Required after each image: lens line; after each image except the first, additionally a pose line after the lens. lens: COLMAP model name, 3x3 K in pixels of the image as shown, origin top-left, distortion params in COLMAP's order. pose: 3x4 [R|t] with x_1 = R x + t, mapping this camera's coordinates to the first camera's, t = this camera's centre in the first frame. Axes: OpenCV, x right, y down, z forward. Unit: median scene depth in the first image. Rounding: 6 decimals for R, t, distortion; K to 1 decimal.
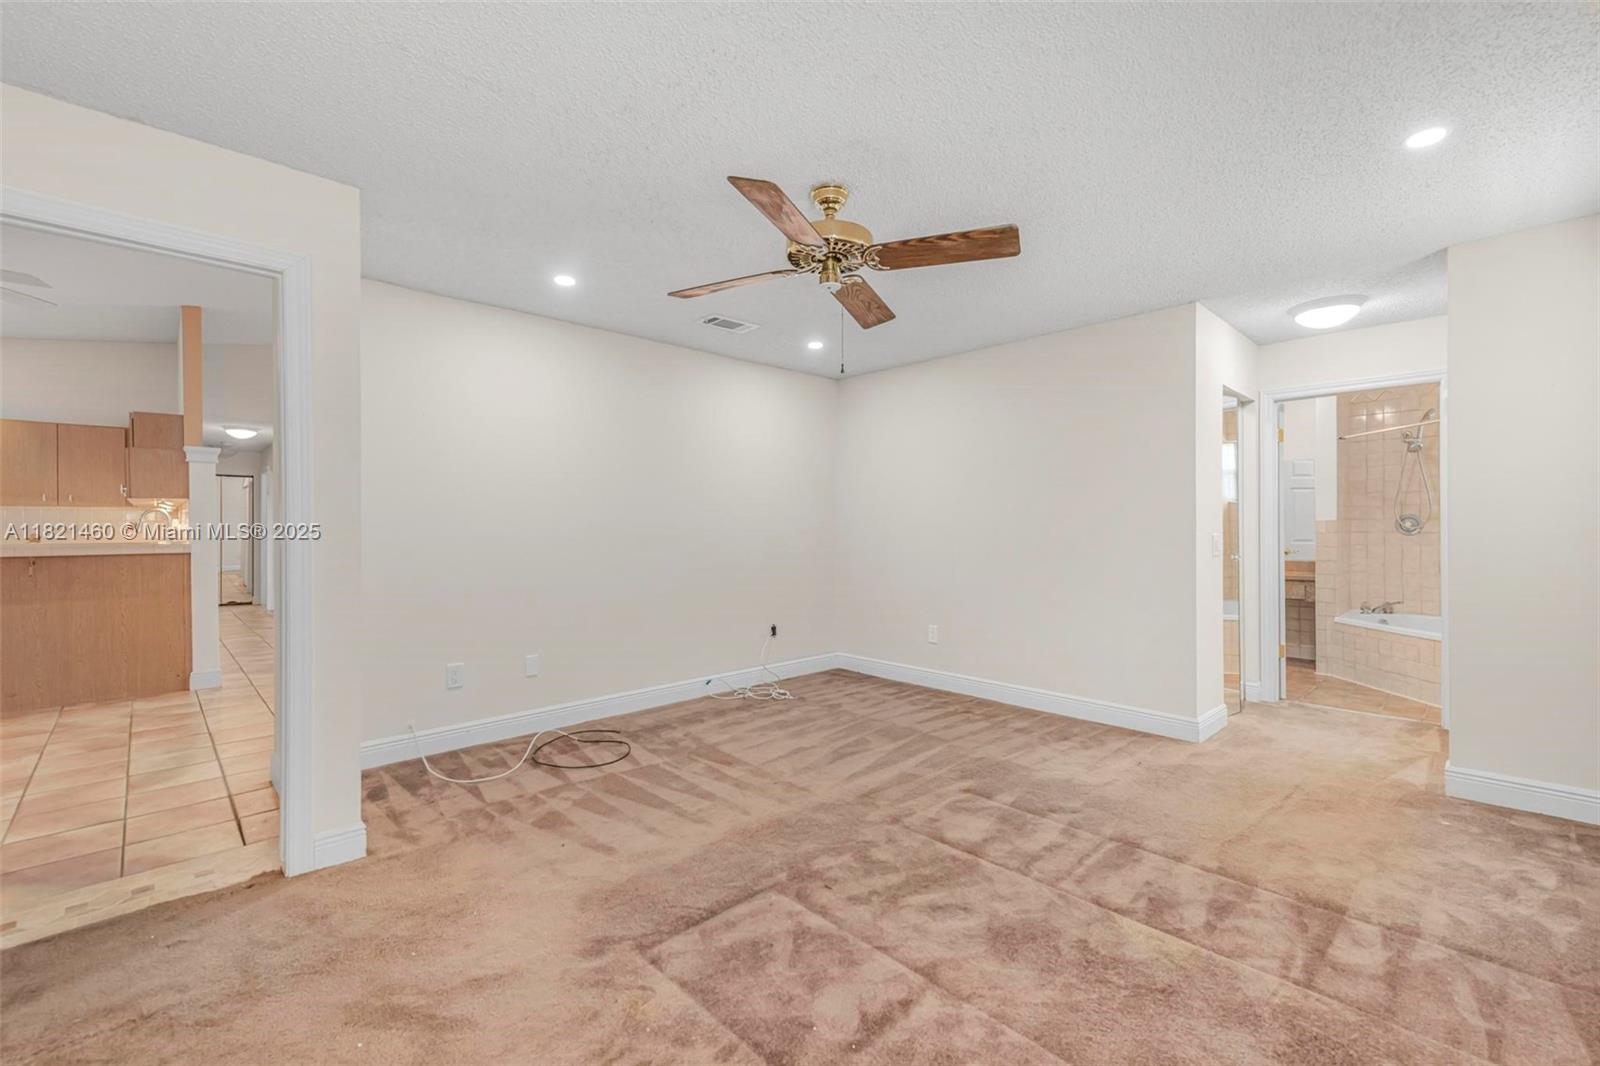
lens RADIAL K [[668.9, 0, 800.0], [0, 668.9, 533.0], [0, 0, 1]] dist [0.001686, 0.000149]
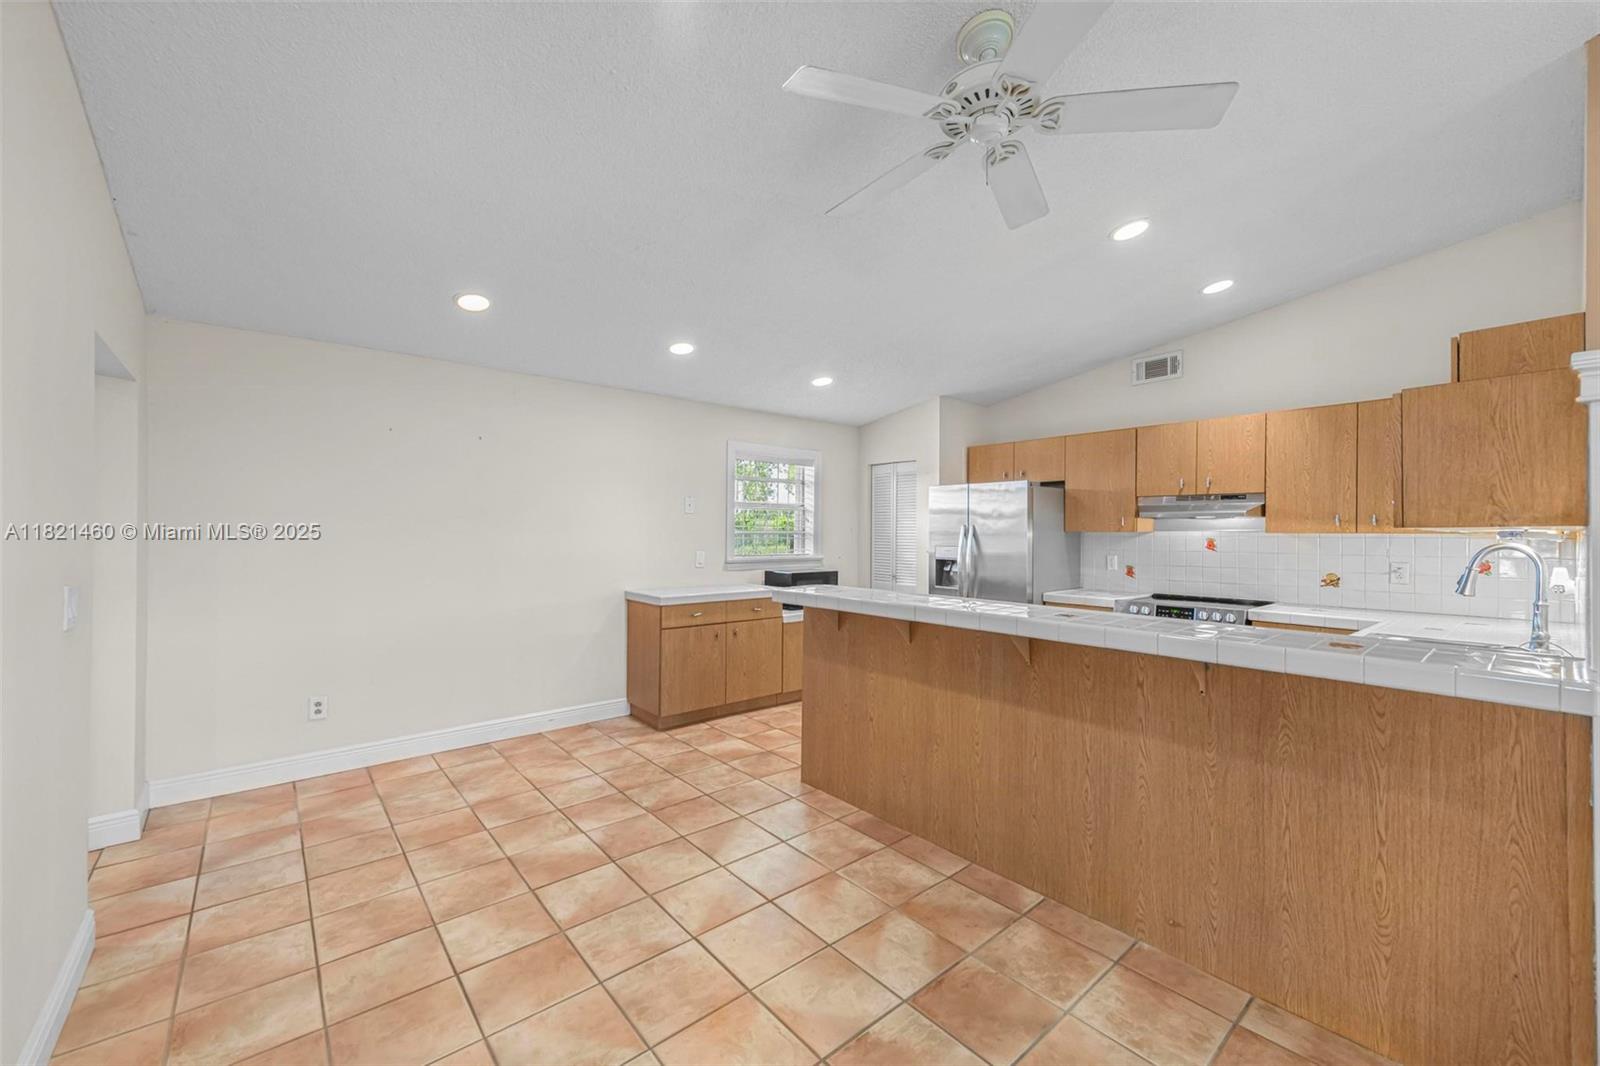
lens RADIAL K [[639.5, 0, 800.0], [0, 639.5, 533.0], [0, 0, 1]] dist [0.001268, 0.000186]
pose [[-0.070552, -0.002079, -0.997506, -0.535536], [-0.012023, 0.999927, -0.001233, -0.037967], [0.997436, 0.011906, -0.070572, 0.595891]]
